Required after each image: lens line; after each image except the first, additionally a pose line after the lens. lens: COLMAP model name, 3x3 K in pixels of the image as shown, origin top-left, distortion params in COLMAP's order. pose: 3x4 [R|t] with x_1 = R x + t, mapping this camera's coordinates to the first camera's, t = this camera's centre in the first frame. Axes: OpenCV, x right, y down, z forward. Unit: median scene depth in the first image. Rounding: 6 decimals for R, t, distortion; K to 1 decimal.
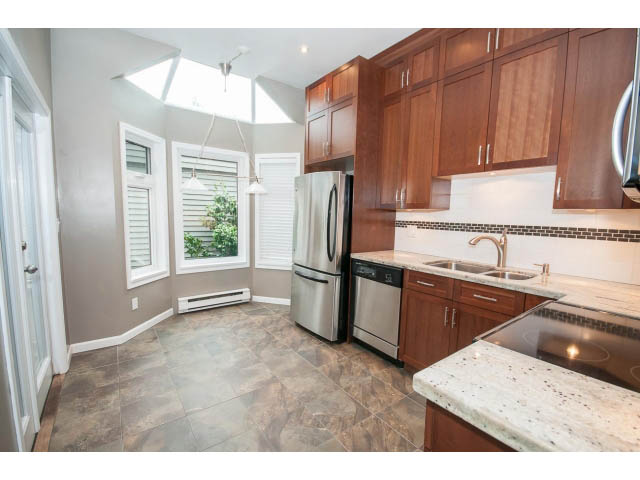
lens RADIAL K [[280.6, 0, 321.9], [0, 280.6, 243.2], [0, 0, 1]] dist [-0.005027, -0.000533]
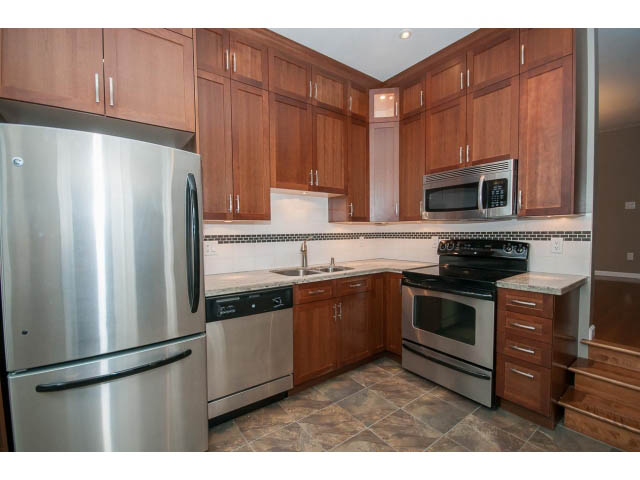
lens RADIAL K [[280.6, 0, 321.9], [0, 280.6, 243.2], [0, 0, 1]] dist [-0.005027, -0.000533]
pose [[0.002013, -0.071165, 0.997463, -0.516911], [0.107960, 0.991650, 0.070532, -0.085033], [-0.994153, 0.107544, 0.009679, 0.739039]]
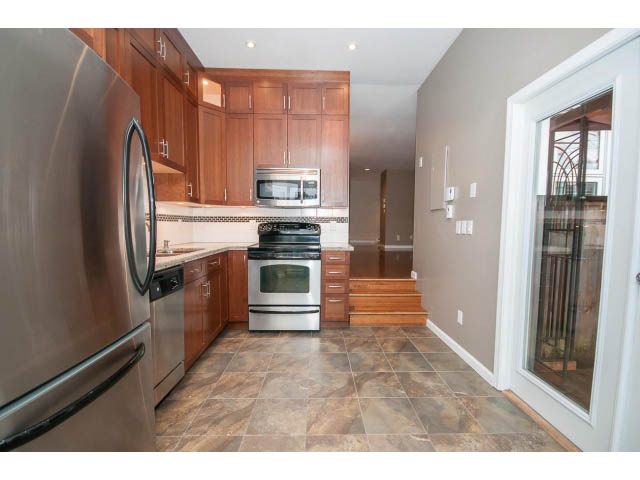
lens RADIAL K [[280.6, 0, 321.9], [0, 280.6, 243.2], [0, 0, 1]] dist [-0.005027, -0.000533]
pose [[-0.814195, -0.072454, 0.576053, -0.449122], [0.024906, 0.986911, 0.159332, -0.081290], [-0.580057, 0.144075, -0.801733, 1.193754]]
